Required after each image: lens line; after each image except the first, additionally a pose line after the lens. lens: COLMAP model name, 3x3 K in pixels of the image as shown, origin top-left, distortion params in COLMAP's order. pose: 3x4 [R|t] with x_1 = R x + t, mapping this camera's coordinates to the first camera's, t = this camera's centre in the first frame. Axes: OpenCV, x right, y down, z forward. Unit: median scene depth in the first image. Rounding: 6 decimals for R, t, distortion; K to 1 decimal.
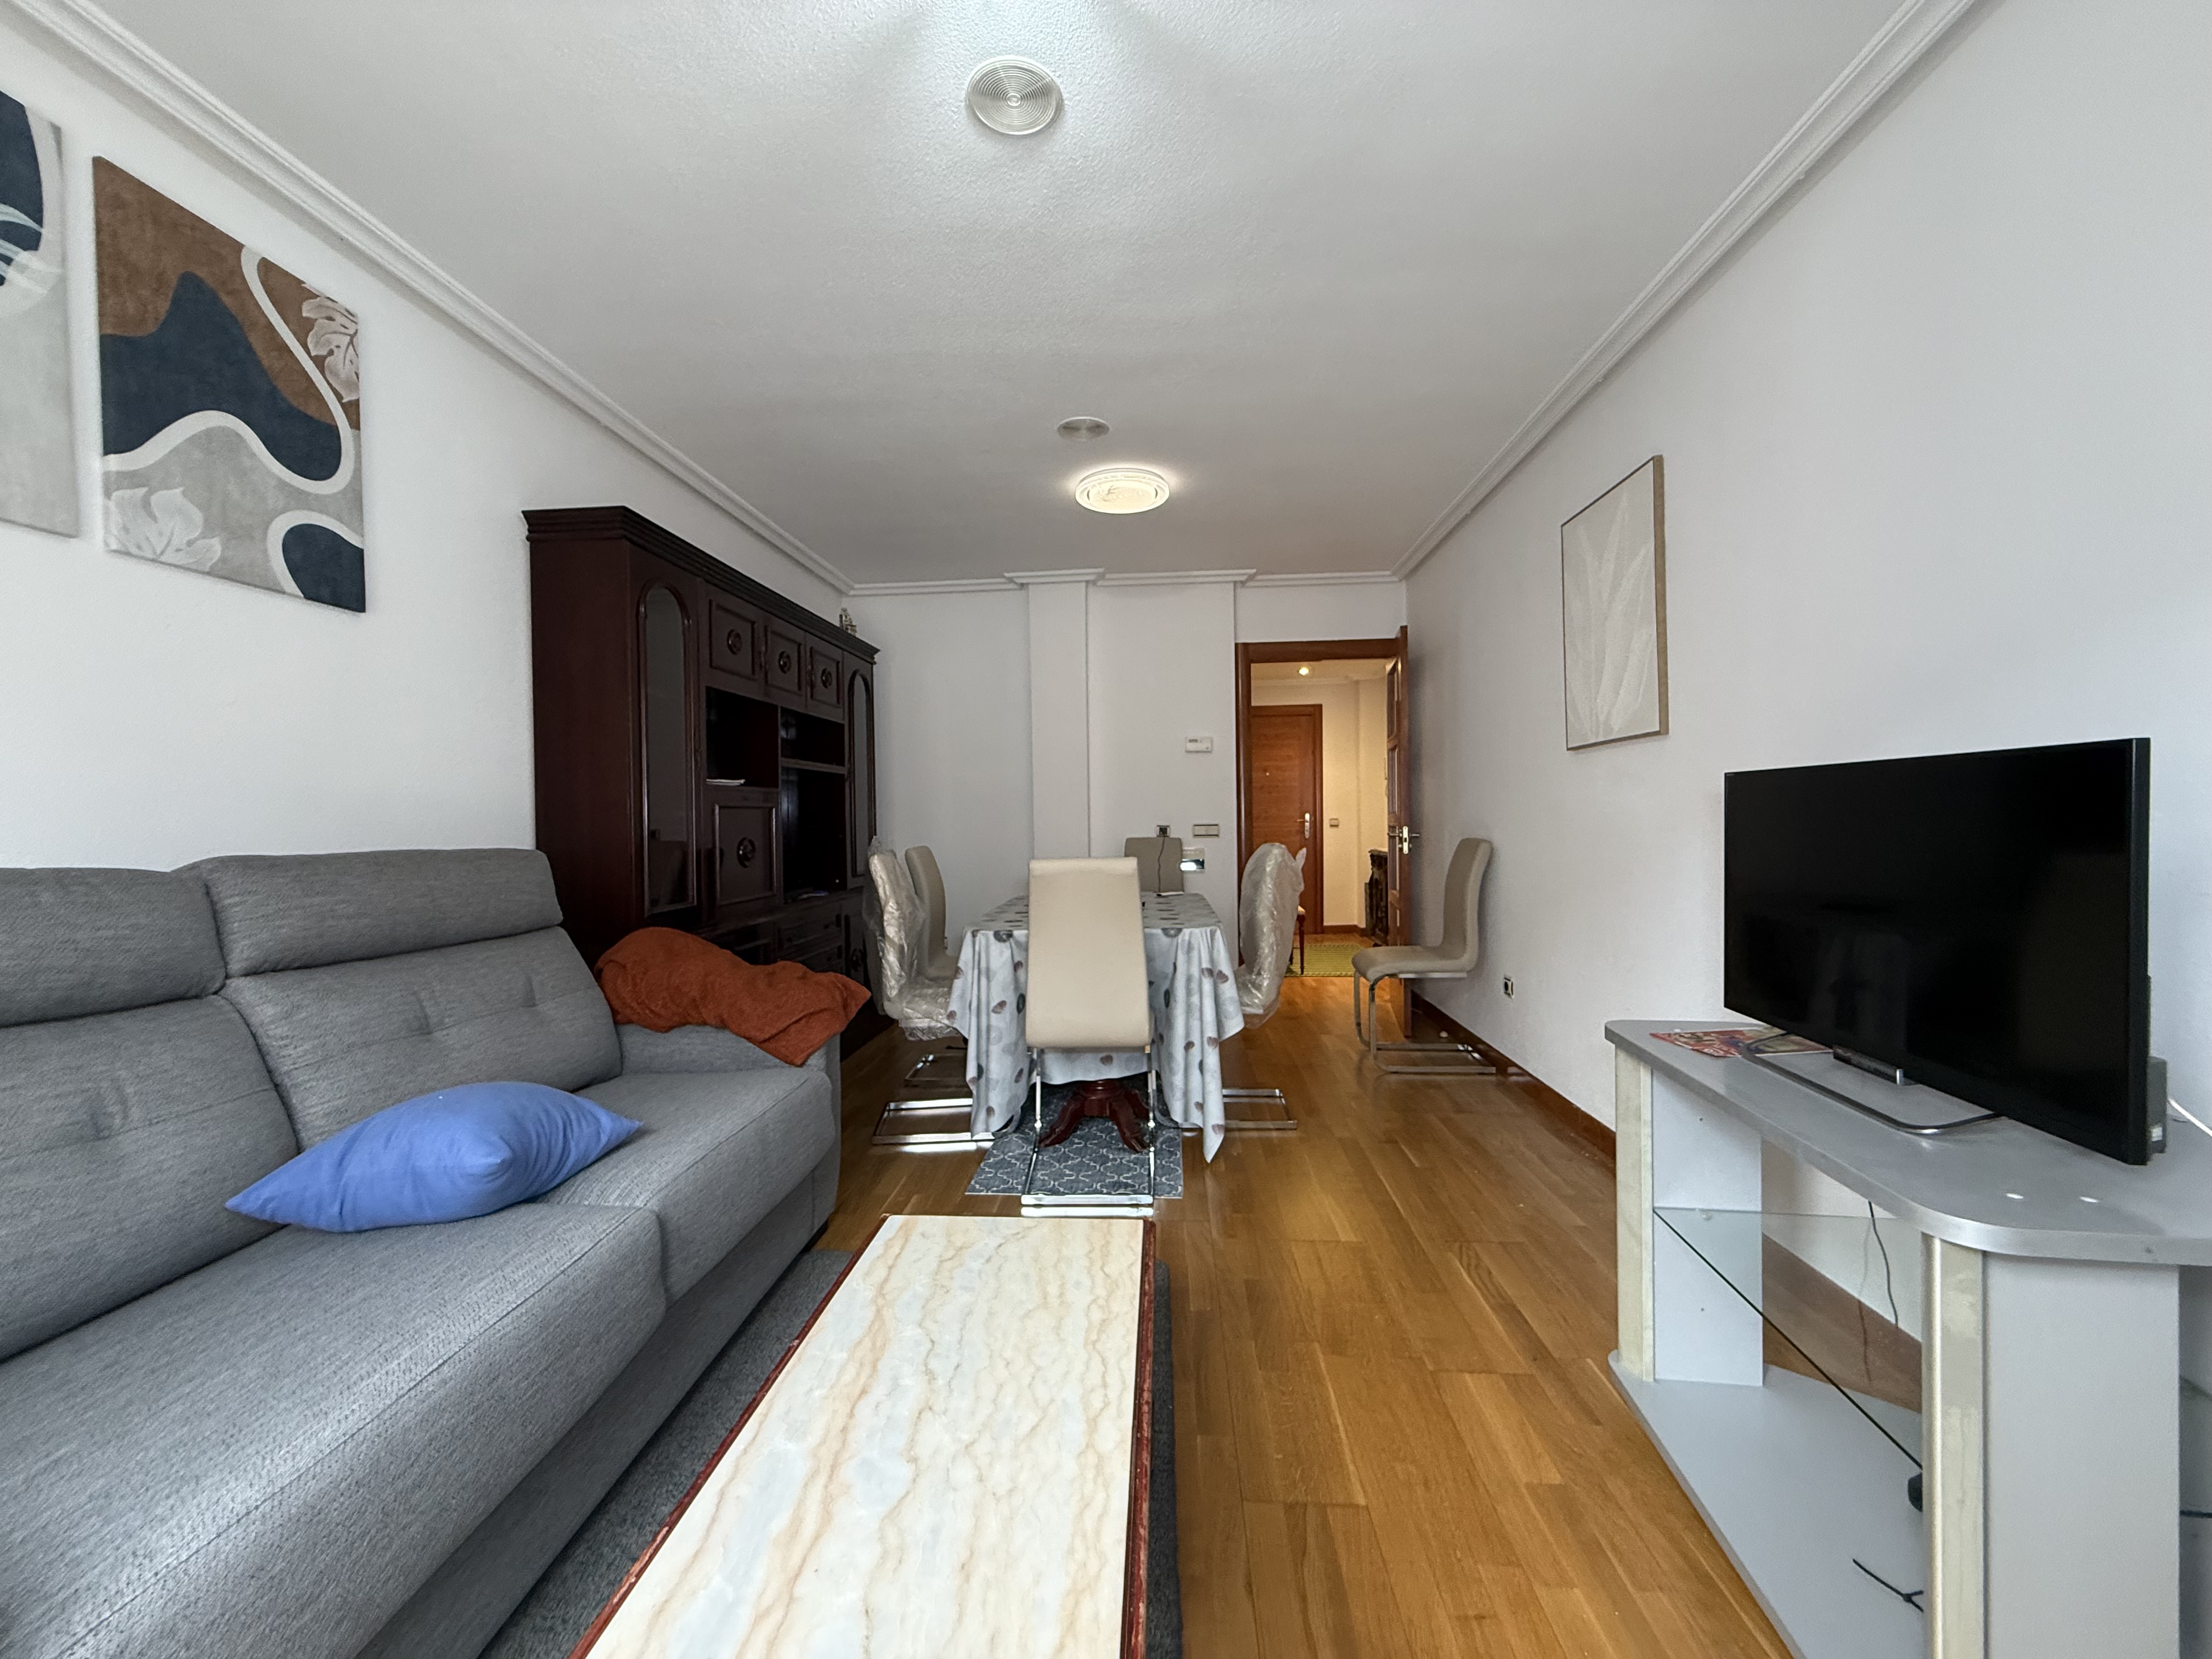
lens RADIAL K [[873.9, 0, 1103.2], [0, 873.9, 823.2], [0, 0, 1]] dist [0.000310, -0.000130]
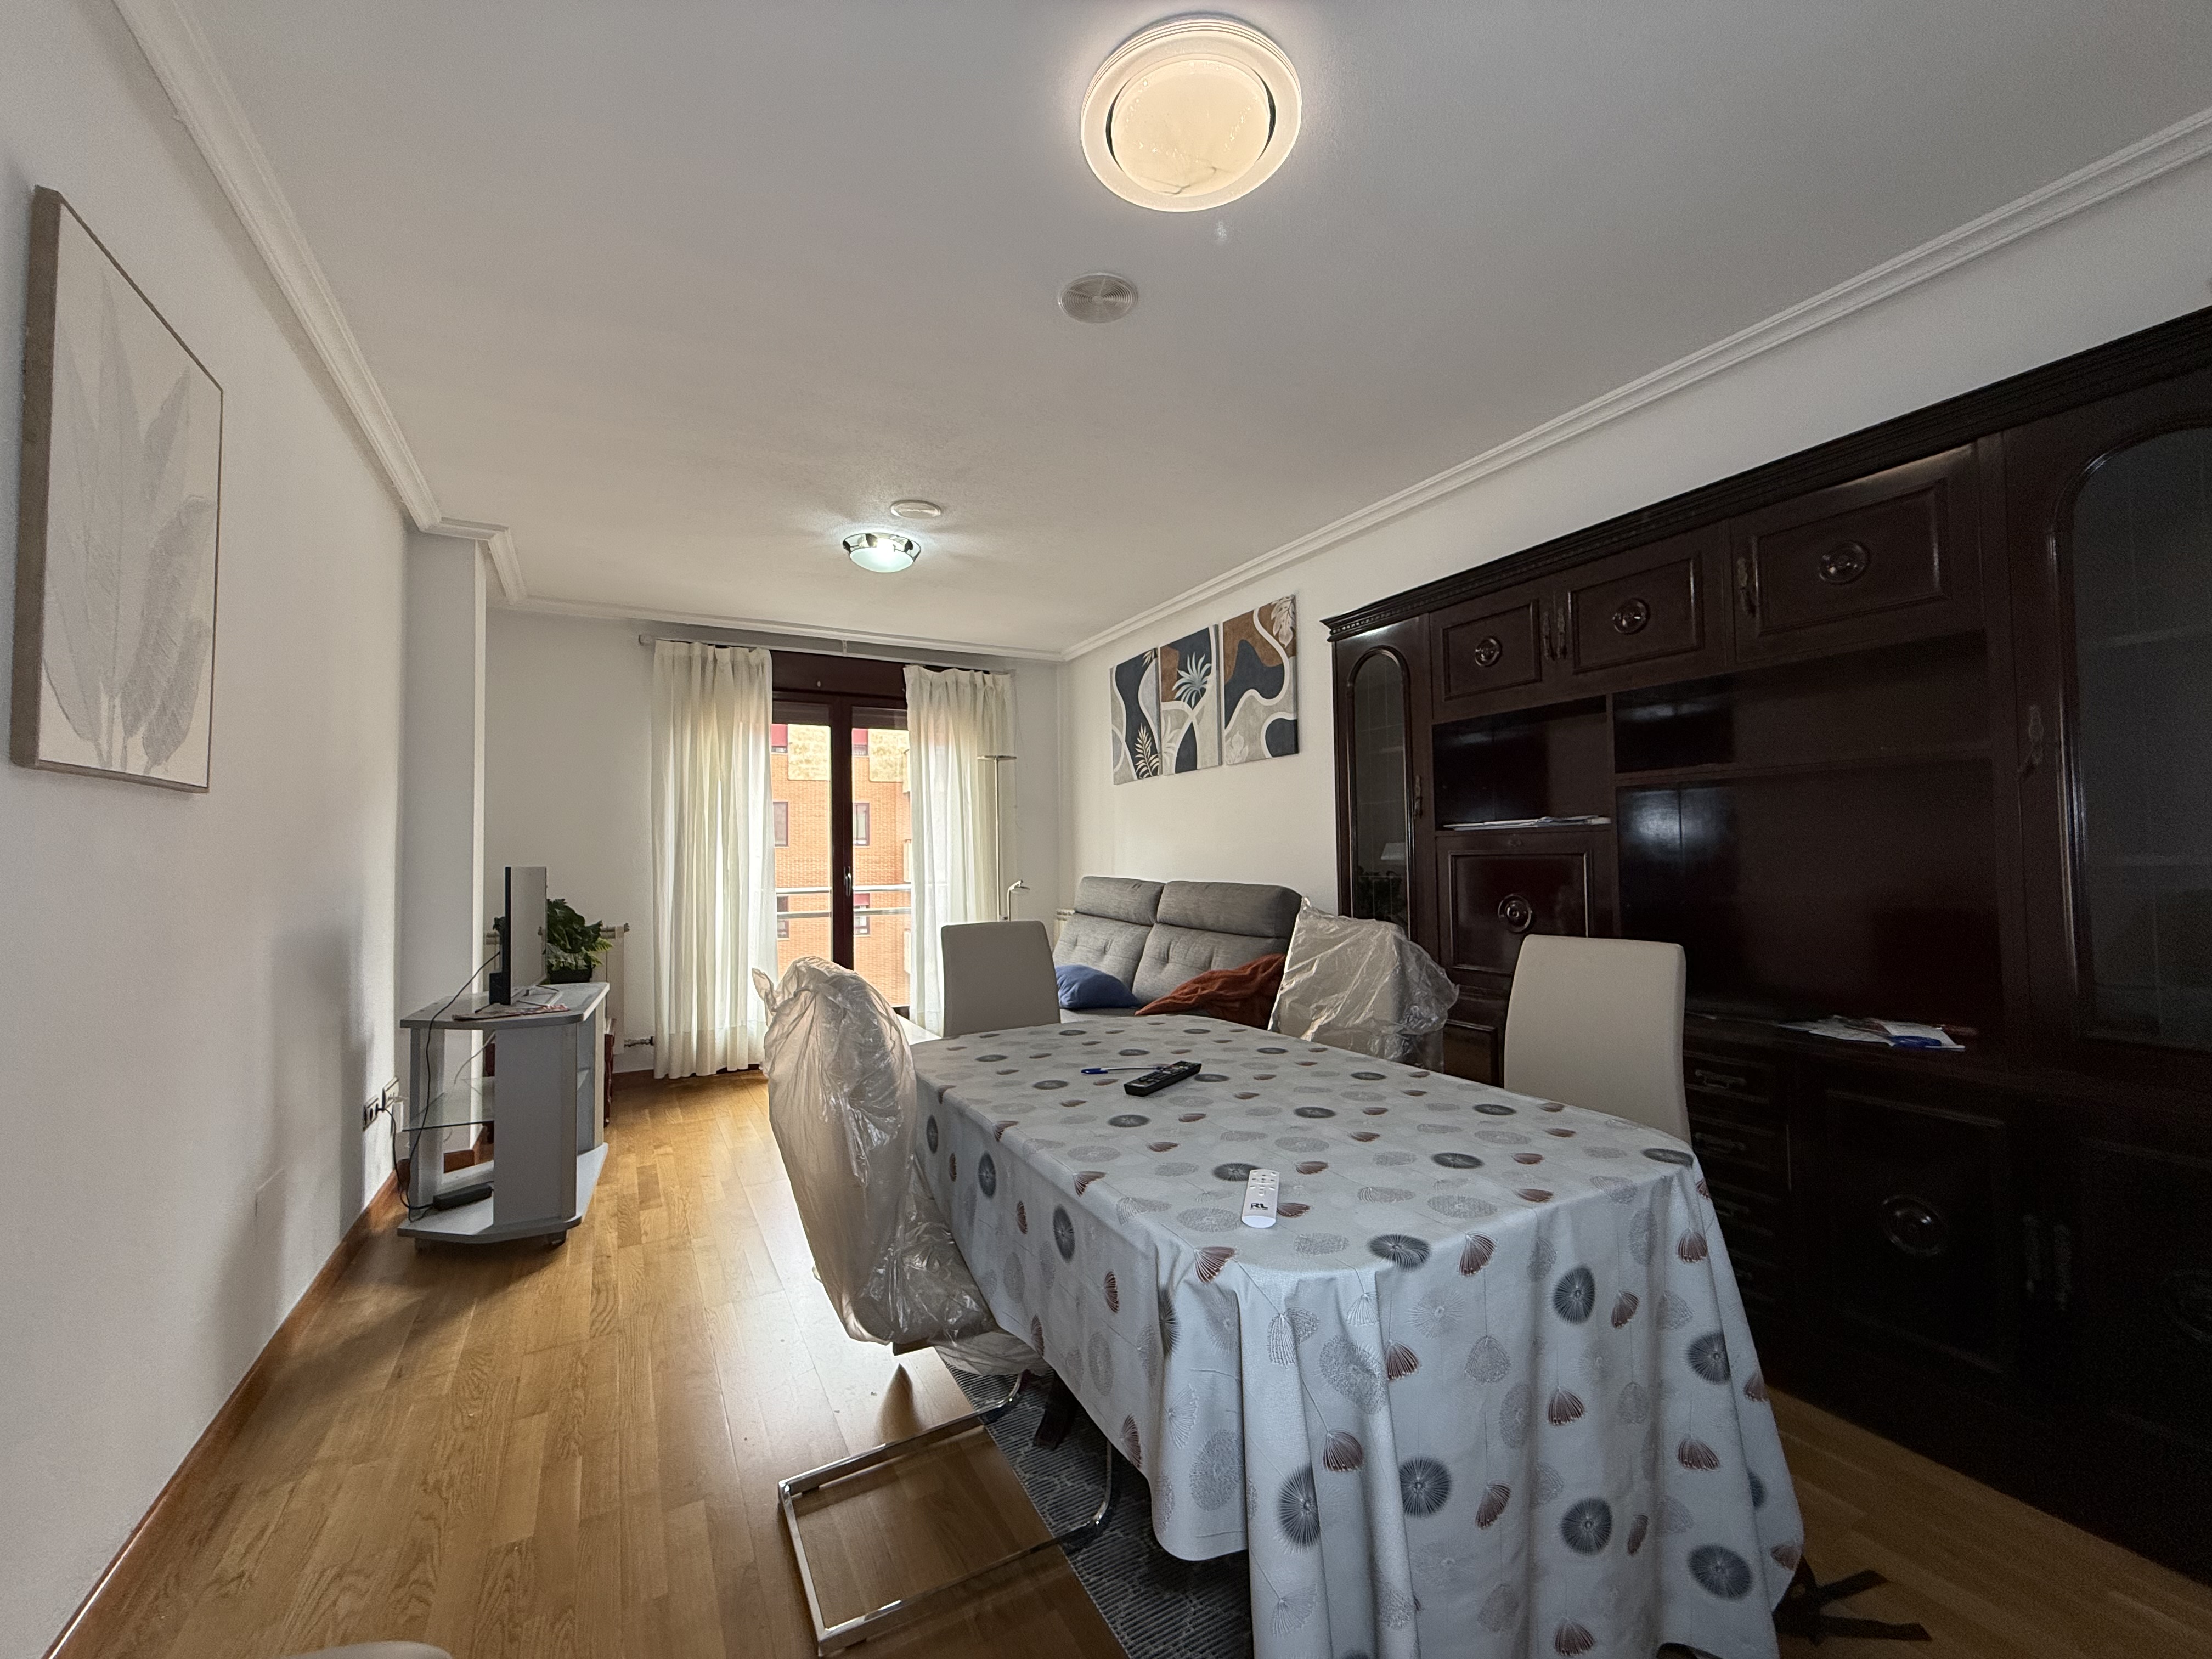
lens RADIAL K [[873.9, 0, 1097.4], [0, 873.9, 833.3], [0, 0, 1]] dist [0.000310, -0.000130]
pose [[-0.841686, 0.006471, -0.539929, 0.497409], [0.014550, 0.999837, -0.010698, -0.062153], [0.539772, -0.016860, -0.841643, 2.331841]]
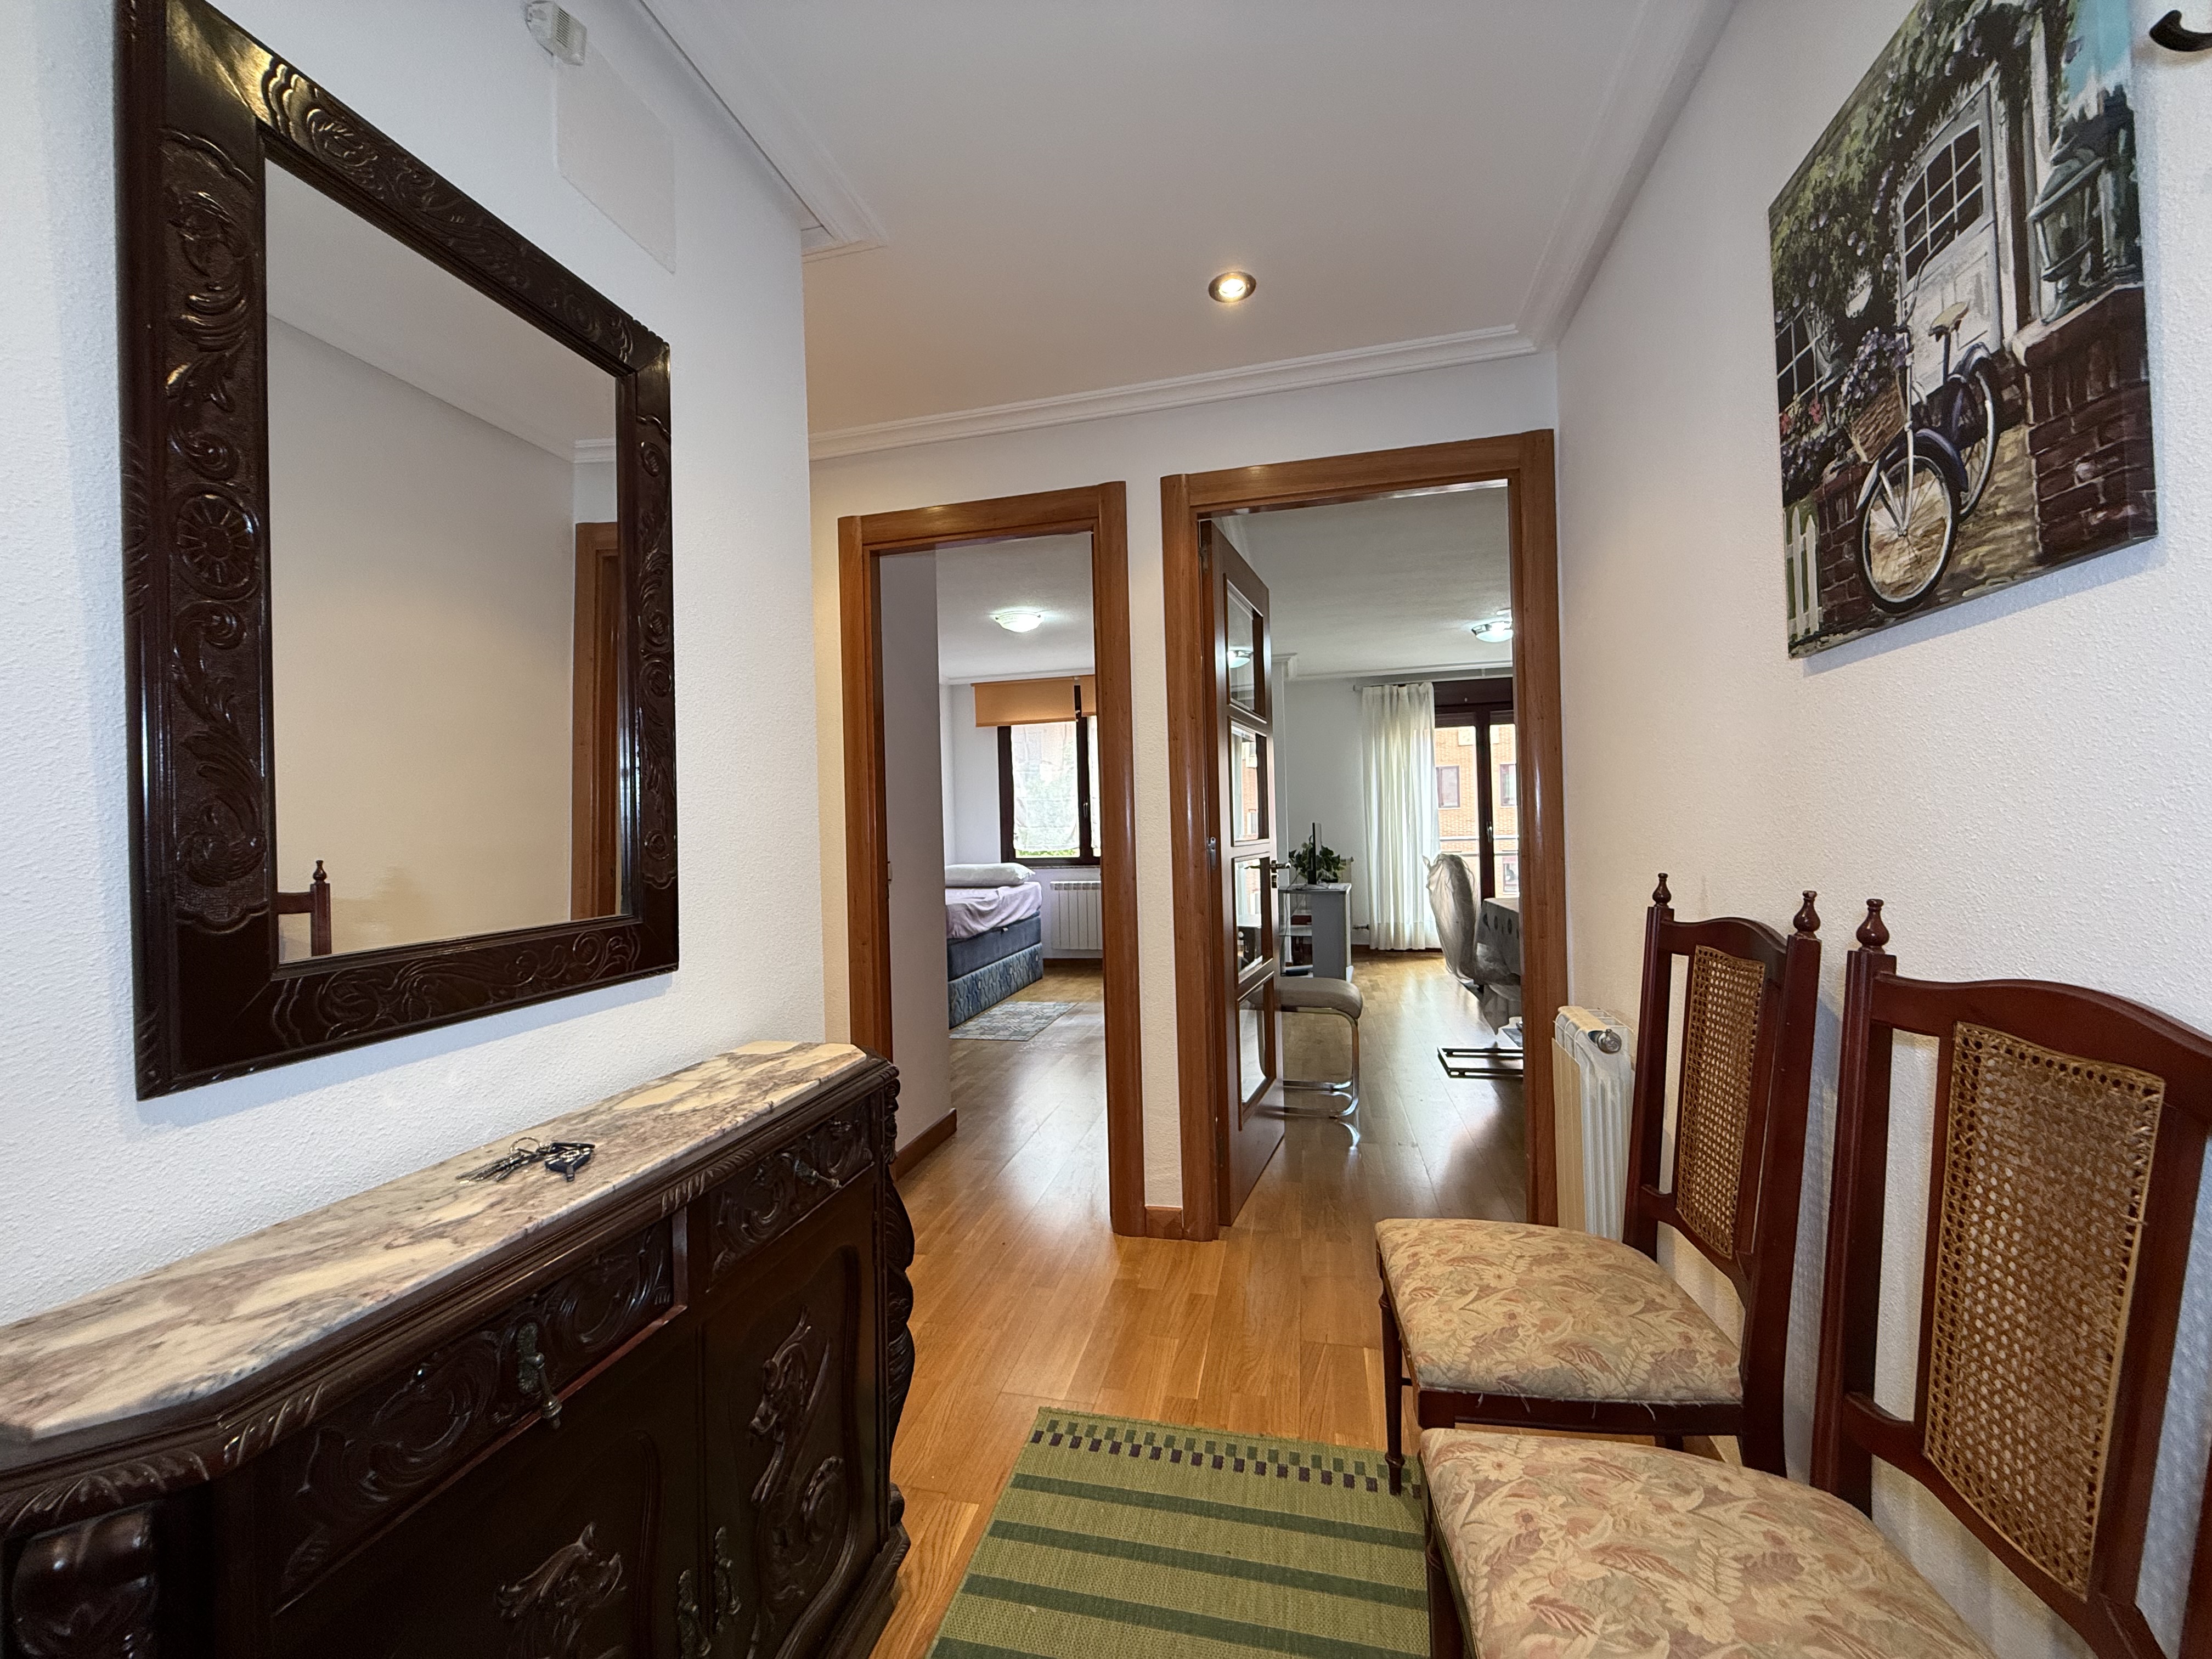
lens RADIAL K [[873.9, 0, 1096.5], [0, 873.9, 827.4], [0, 0, 1]] dist [0.000310, -0.000130]
pose [[-0.984908, 0.037734, 0.168914, 0.724654], [0.038339, 0.999265, 0.000323, -0.048979], [-0.168778, 0.006794, -0.985631, 3.570511]]
